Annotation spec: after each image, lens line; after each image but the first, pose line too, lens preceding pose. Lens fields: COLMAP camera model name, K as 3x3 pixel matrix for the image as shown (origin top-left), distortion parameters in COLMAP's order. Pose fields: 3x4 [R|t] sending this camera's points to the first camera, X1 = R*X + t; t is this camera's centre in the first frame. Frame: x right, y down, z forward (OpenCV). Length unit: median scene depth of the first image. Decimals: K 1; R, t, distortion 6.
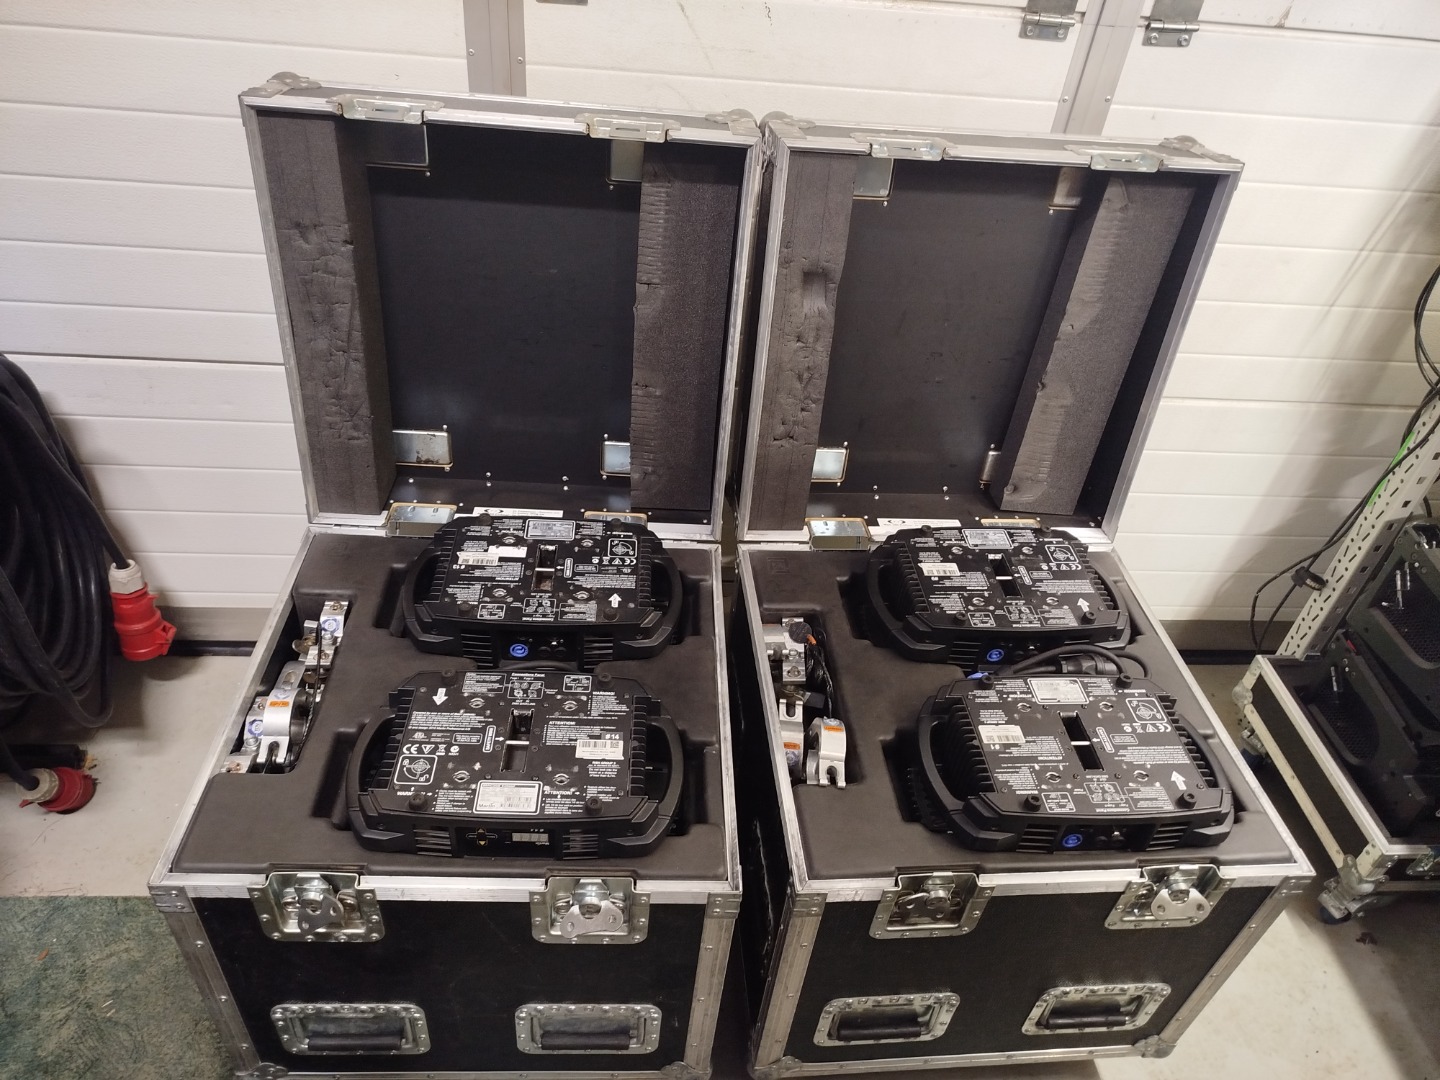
lens RADIAL K [[1020.2, 0, 718.7], [0, 1020.2, 537.5], [0, 0, 1]] dist [0.024111, -0.014120]
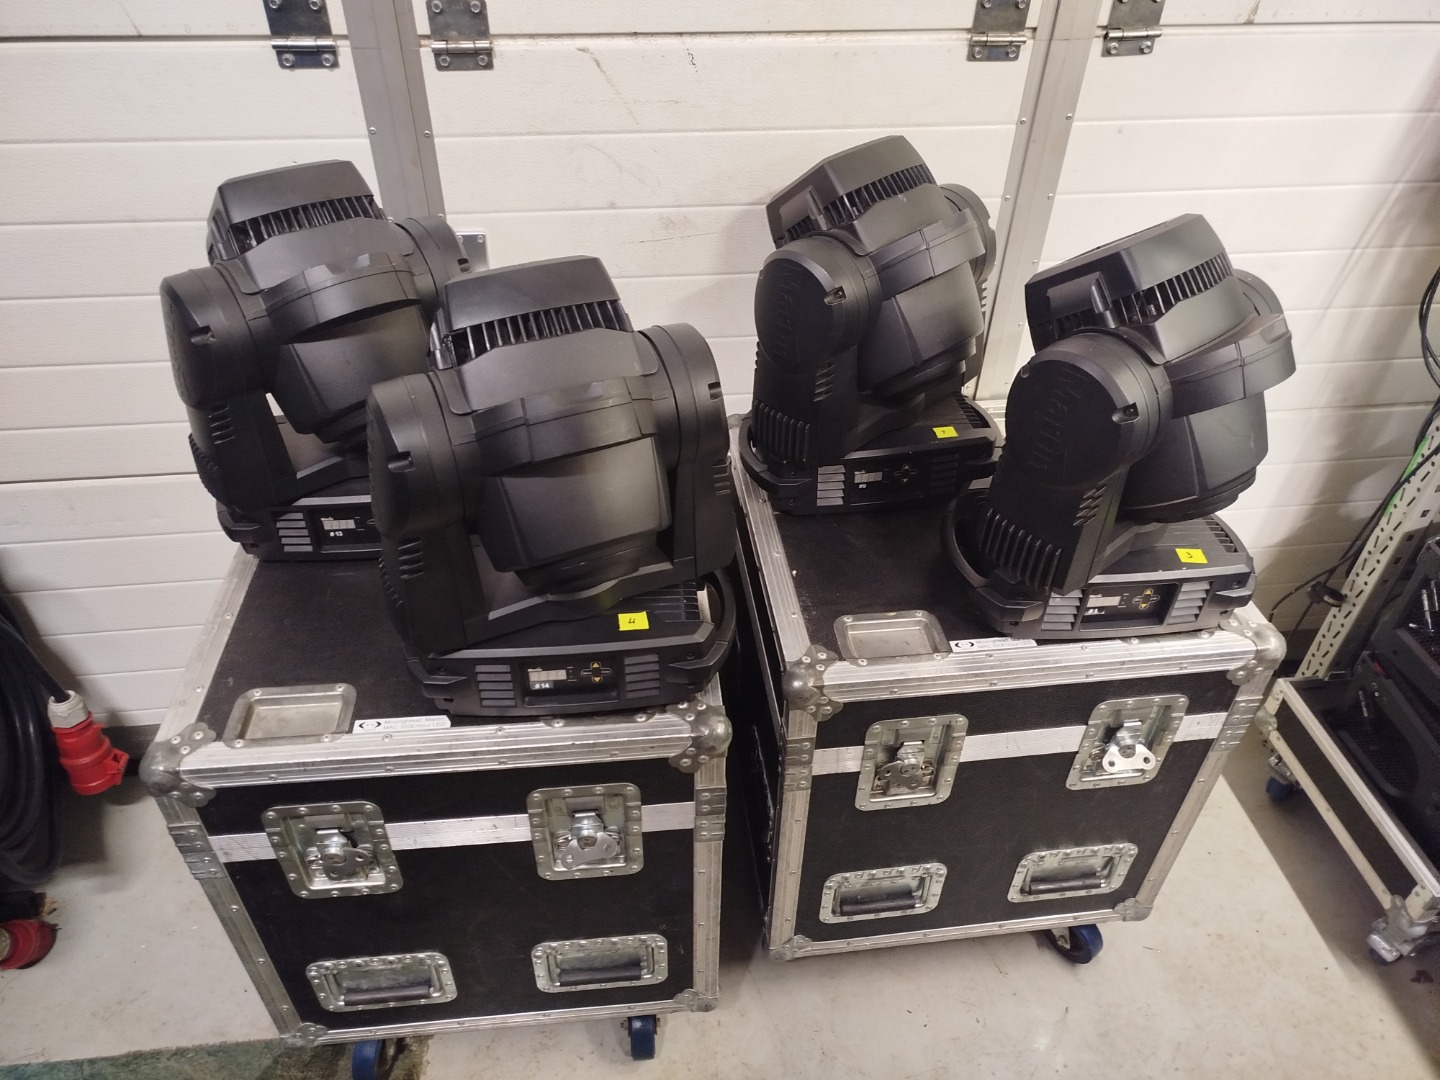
lens RADIAL K [[1020.2, 0, 718.1], [0, 1020.2, 541.1], [0, 0, 1]] dist [0.024111, -0.014120]
pose [[0.996194, -0.087162, -0.000762, 0.028351], [0.087164, 0.996186, 0.003861, -0.068665], [0.000422, -0.003913, 0.999992, 0.067284]]
